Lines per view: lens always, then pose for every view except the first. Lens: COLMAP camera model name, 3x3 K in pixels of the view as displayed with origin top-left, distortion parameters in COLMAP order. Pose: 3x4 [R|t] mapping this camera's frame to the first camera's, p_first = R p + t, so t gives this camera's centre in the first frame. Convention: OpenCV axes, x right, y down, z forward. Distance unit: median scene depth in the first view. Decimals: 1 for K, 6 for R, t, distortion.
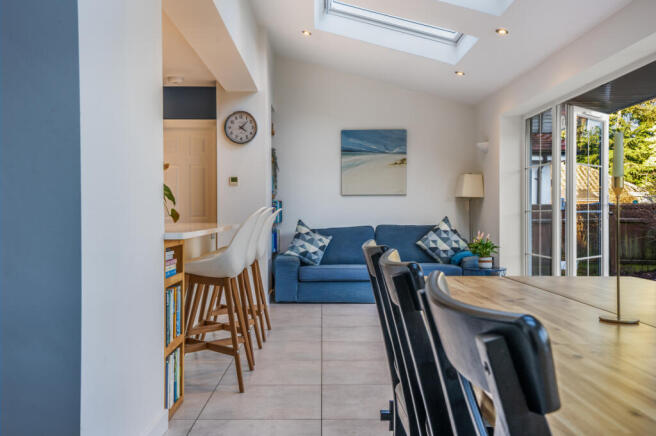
lens RADIAL K [[647.2, 0, 327.7], [0, 647.2, 218.1], [0, 0, 1]] dist [-0.013223, 0.000000]
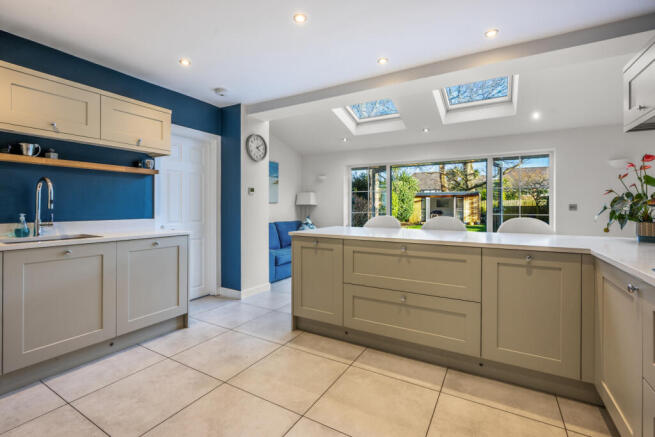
lens RADIAL K [[297.5, 0, 327.7], [0, 297.5, 212.6], [0, 0, 1]] dist [-0.017084, 0.001120]
pose [[0.508448, -0.013179, 0.860992, -0.549880], [0.001899, 0.999898, 0.014183, -0.025149], [-0.861090, -0.005577, 0.508421, 0.599387]]
